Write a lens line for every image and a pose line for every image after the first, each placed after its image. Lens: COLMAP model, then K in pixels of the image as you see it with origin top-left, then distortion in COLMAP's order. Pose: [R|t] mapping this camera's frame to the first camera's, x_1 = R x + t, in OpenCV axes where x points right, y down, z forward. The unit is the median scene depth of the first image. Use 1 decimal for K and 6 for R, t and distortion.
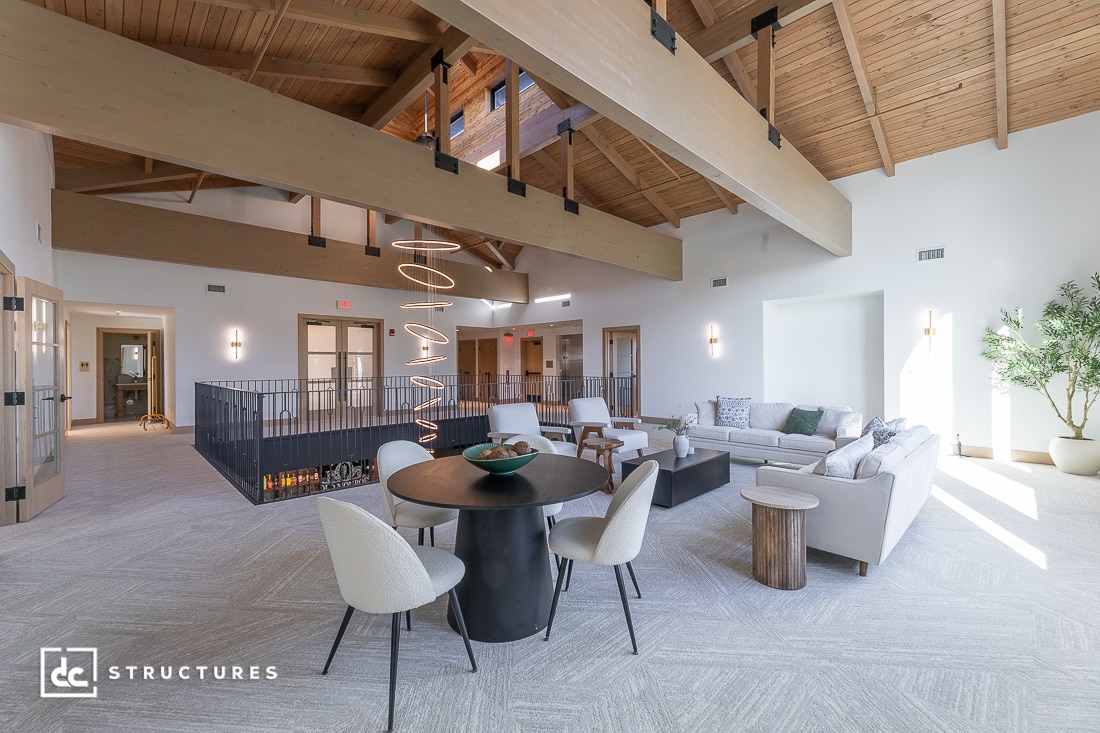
lens RADIAL K [[449.5, 0, 559.9], [0, 449.5, 366.4], [0, 0, 1]] dist [0.000343, 0.000407]
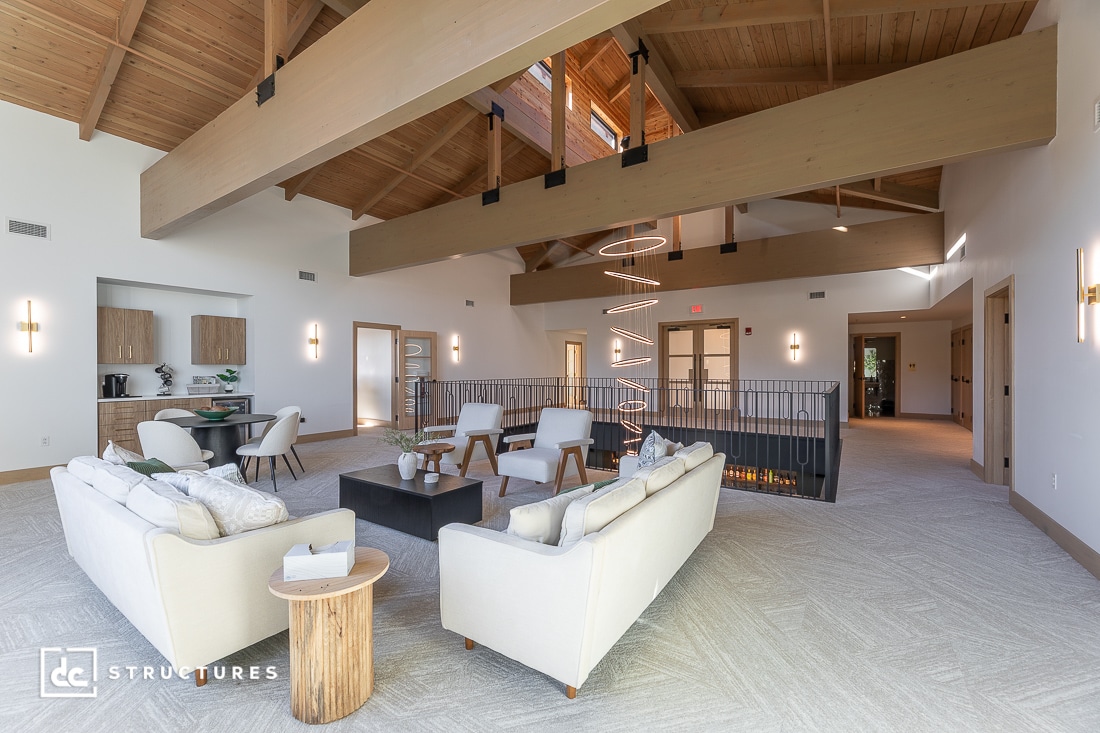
lens RADIAL K [[449.5, 0, 555.5], [0, 449.5, 366.3], [0, 0, 1]] dist [0.000343, 0.000407]
pose [[0.196355, 0.004215, -0.980524, 0.476981], [-0.004792, 0.999983, 0.003339, -0.006118], [0.980521, 0.004043, 0.196372, 0.474654]]
